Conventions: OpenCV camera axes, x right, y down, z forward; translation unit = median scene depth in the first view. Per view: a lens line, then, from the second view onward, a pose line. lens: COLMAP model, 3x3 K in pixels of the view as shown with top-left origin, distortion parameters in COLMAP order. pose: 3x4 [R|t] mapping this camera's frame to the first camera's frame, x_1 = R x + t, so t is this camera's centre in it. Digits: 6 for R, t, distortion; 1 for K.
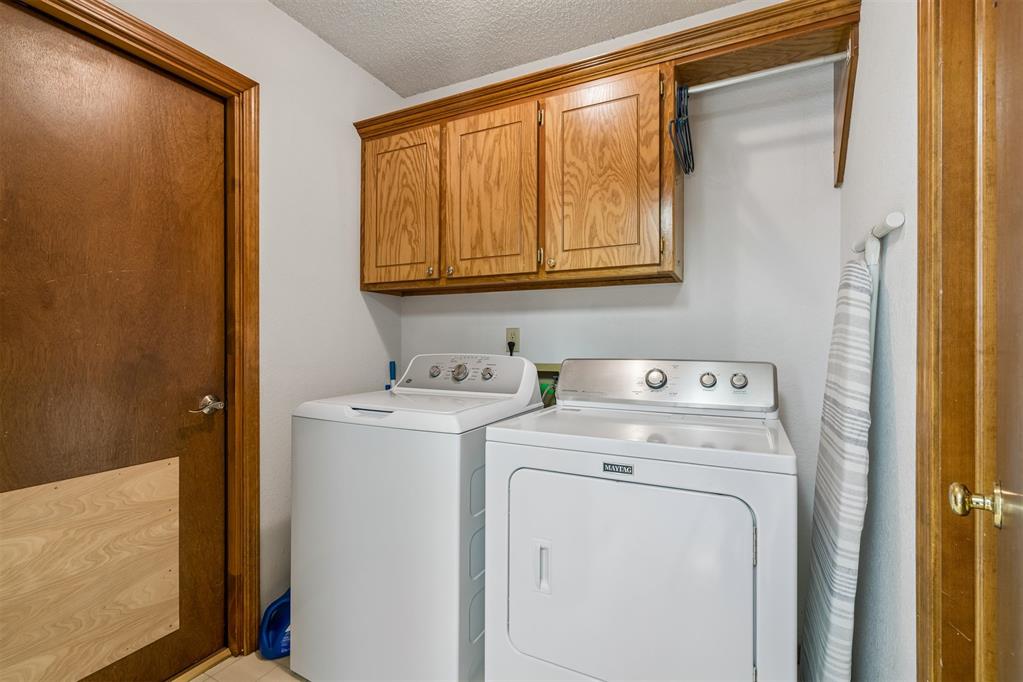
lens RADIAL K [[463.2, 0, 510.0], [0, 463.2, 346.2], [0, 0, 1]] dist [-0.002651, 0.000272]
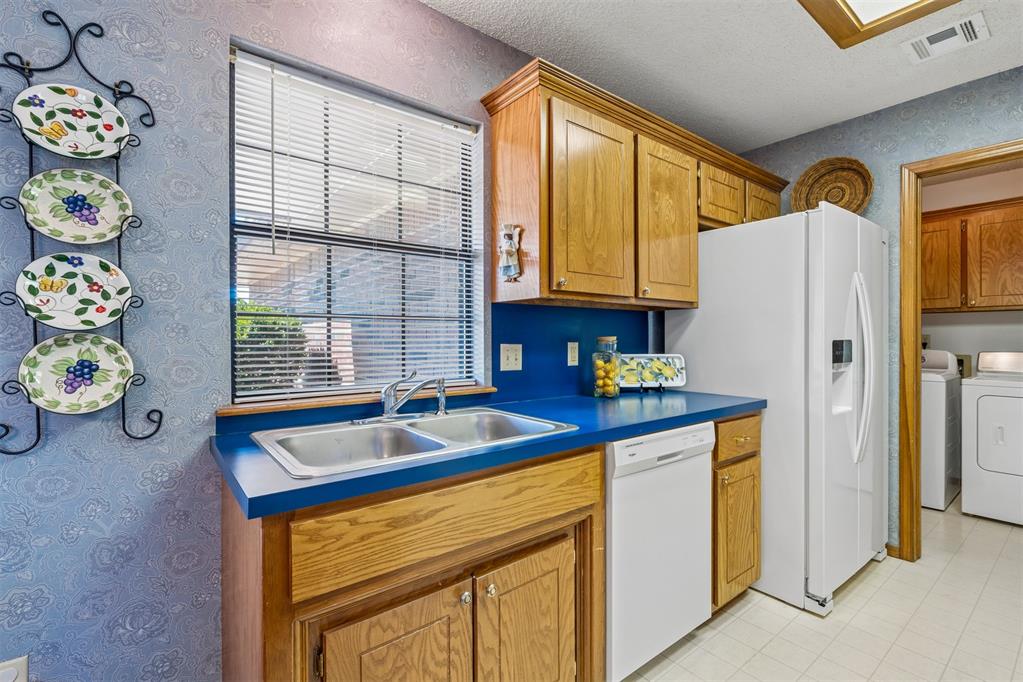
lens RADIAL K [[463.2, 0, 511.9], [0, 463.2, 341.3], [0, 0, 1]] dist [-0.002651, 0.000272]
pose [[0.899167, -0.004431, -0.437583, -0.816786], [0.004759, 0.999989, -0.000347, -0.027514], [0.437580, -0.001770, 0.899178, -1.620794]]
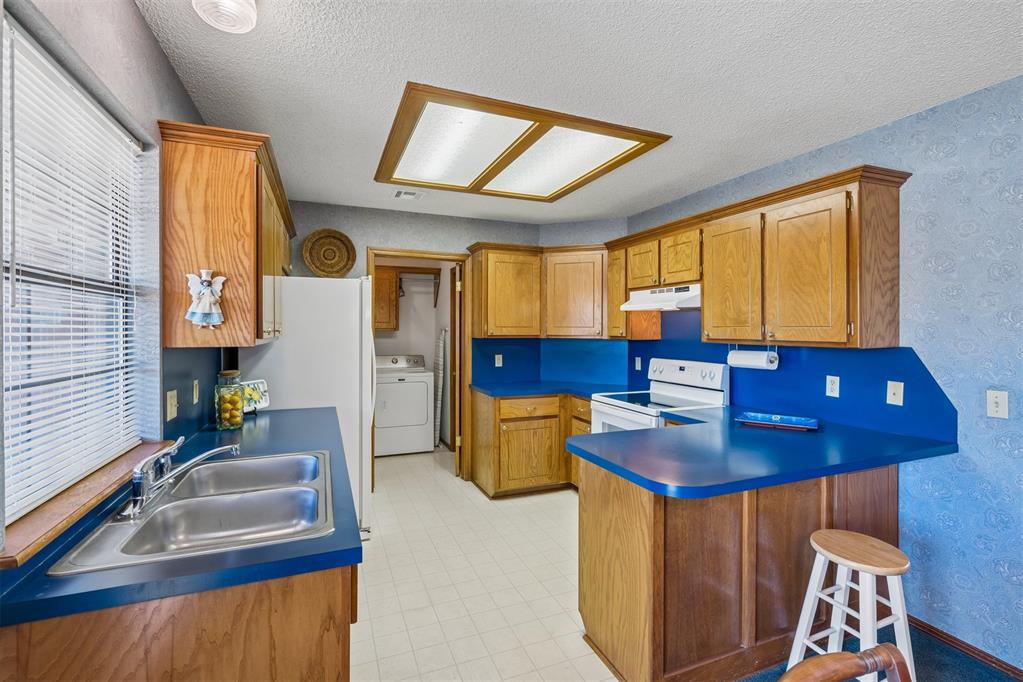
lens RADIAL K [[463.2, 0, 512.2], [0, 463.2, 333.1], [0, 0, 1]] dist [-0.002651, 0.000272]
pose [[0.670635, -0.007037, 0.741754, -1.556249], [0.001476, 0.999966, 0.008153, -0.154806], [-0.741786, -0.004373, 0.670622, -1.861016]]
